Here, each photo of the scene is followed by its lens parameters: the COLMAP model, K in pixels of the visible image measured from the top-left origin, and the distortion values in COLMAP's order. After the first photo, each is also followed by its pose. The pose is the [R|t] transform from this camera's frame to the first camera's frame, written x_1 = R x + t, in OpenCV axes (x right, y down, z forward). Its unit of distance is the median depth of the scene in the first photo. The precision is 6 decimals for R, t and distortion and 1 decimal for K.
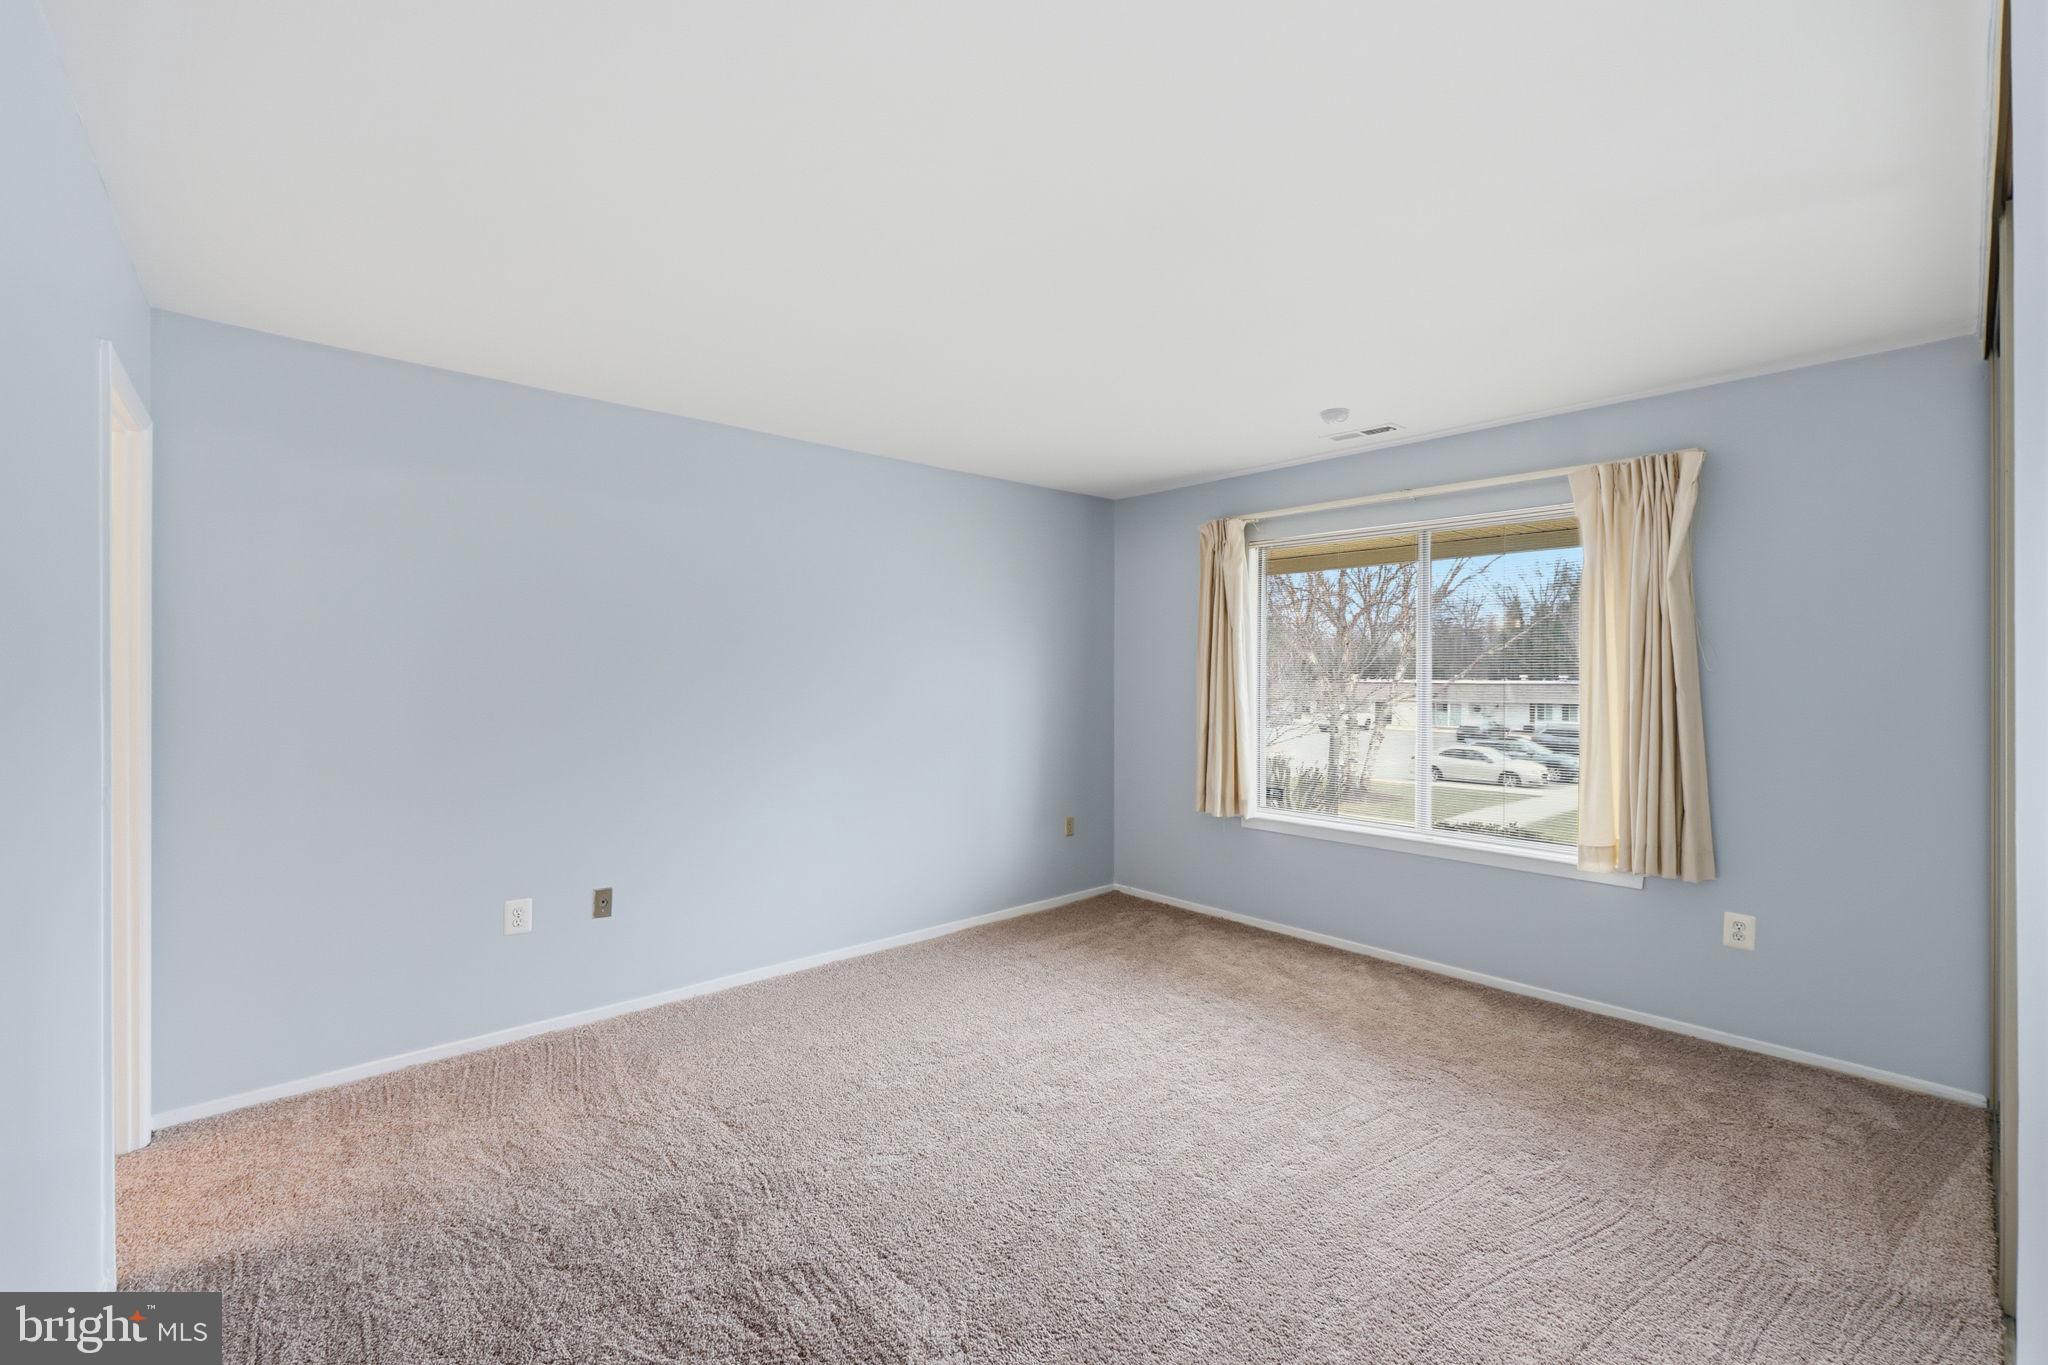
lens RADIAL K [[873.2, 0, 1016.5], [0, 873.2, 672.4], [0, 0, 1]] dist [-0.011867, 0.003122]
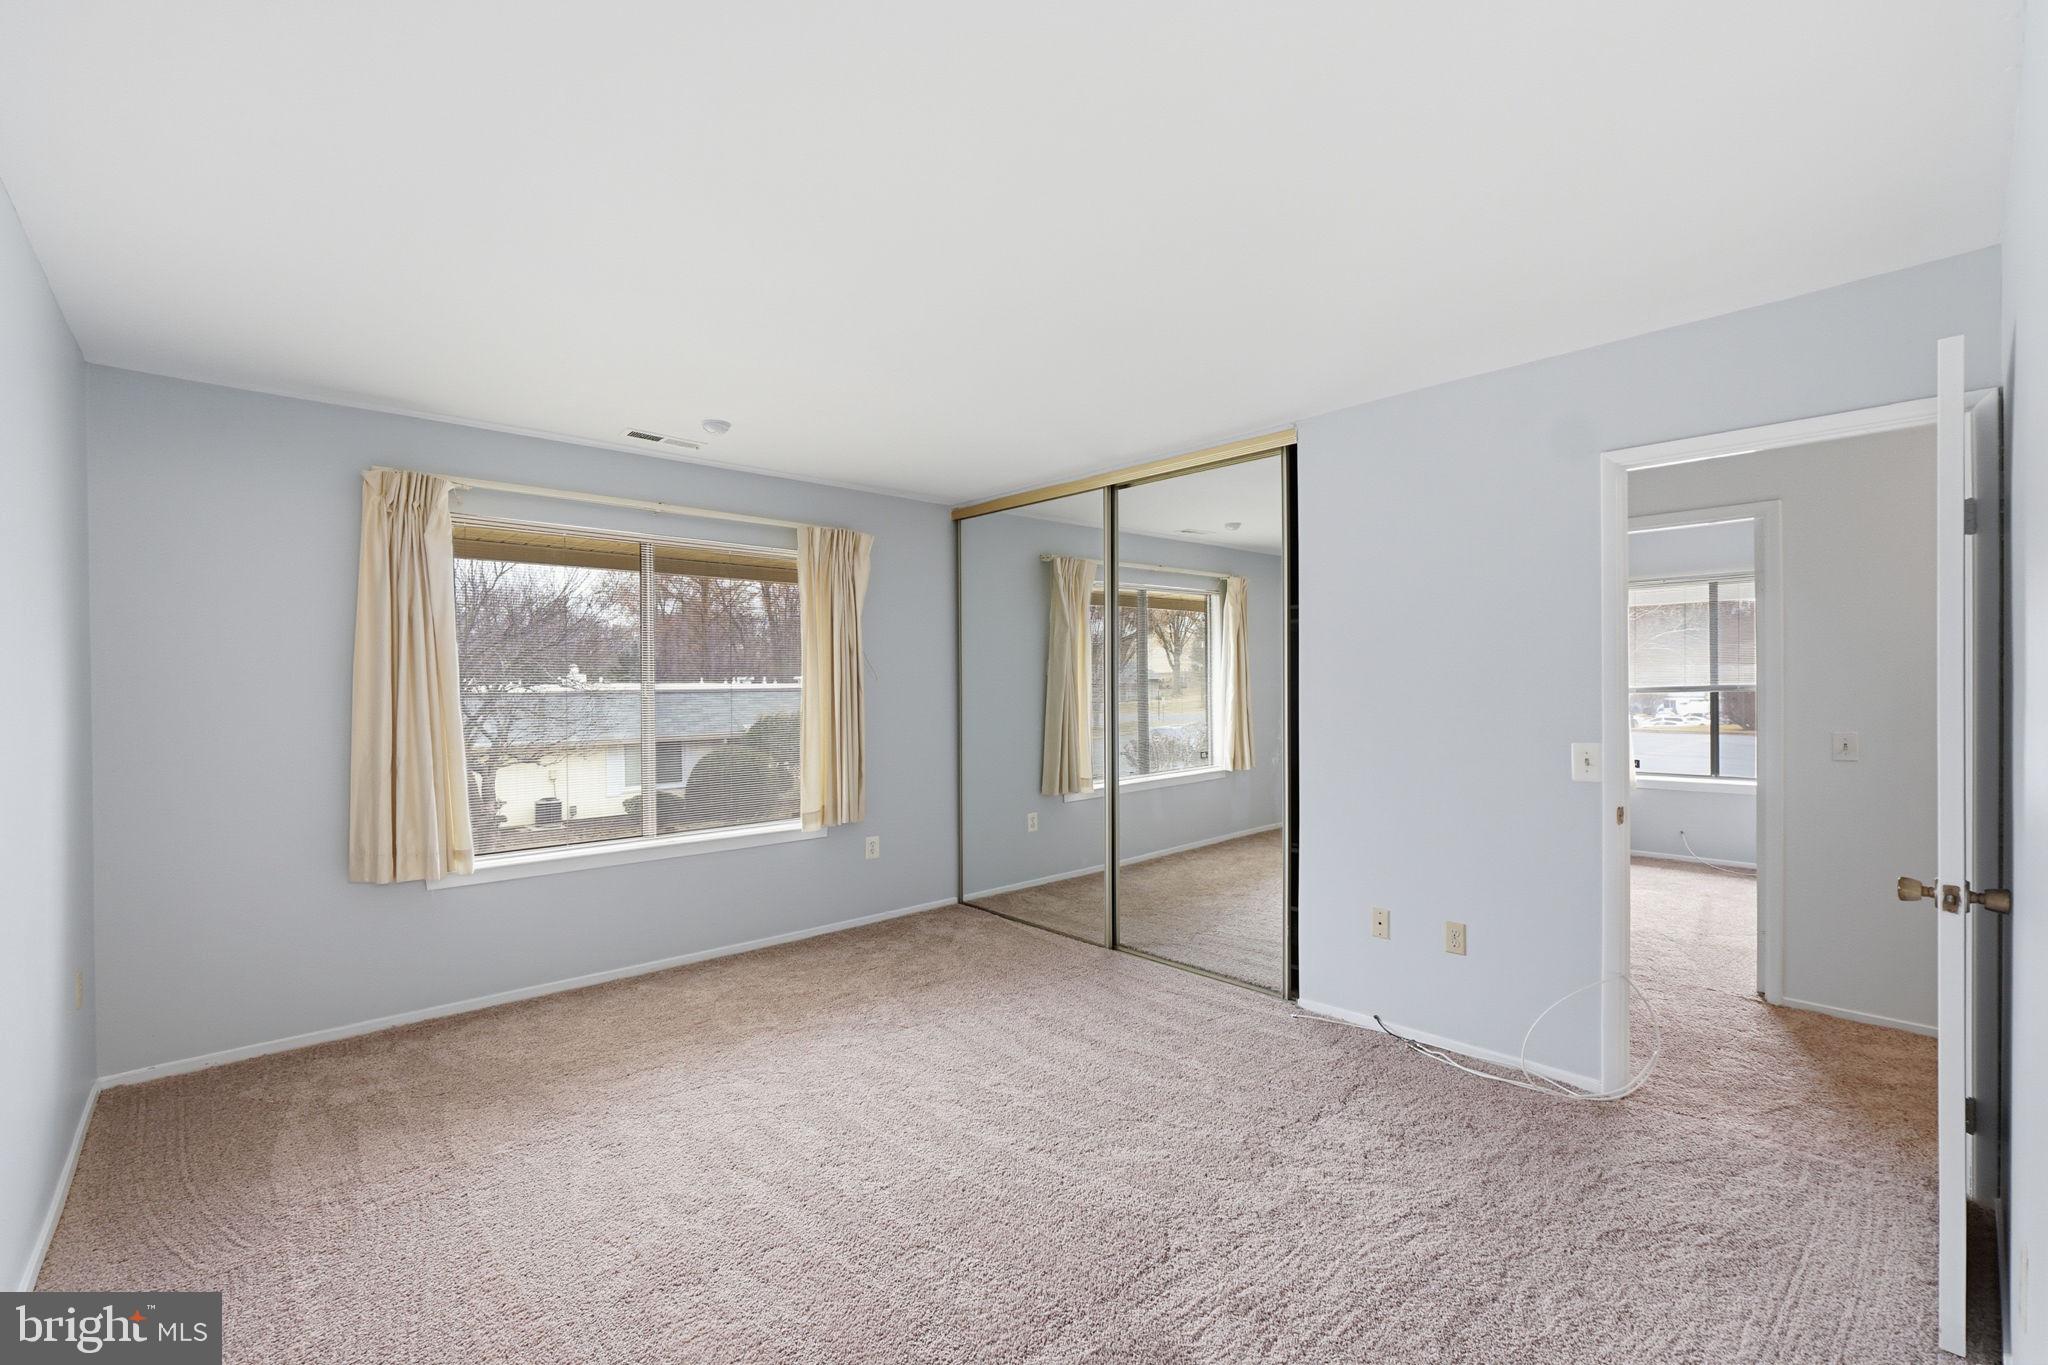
lens RADIAL K [[873.2, 0, 1019.0], [0, 873.2, 686.9], [0, 0, 1]] dist [-0.011867, 0.003122]
pose [[-0.005826, -0.012947, 0.999899, -0.636791], [0.001711, 0.999915, 0.012957, -0.008416], [-0.999982, 0.001786, -0.005803, 0.652750]]
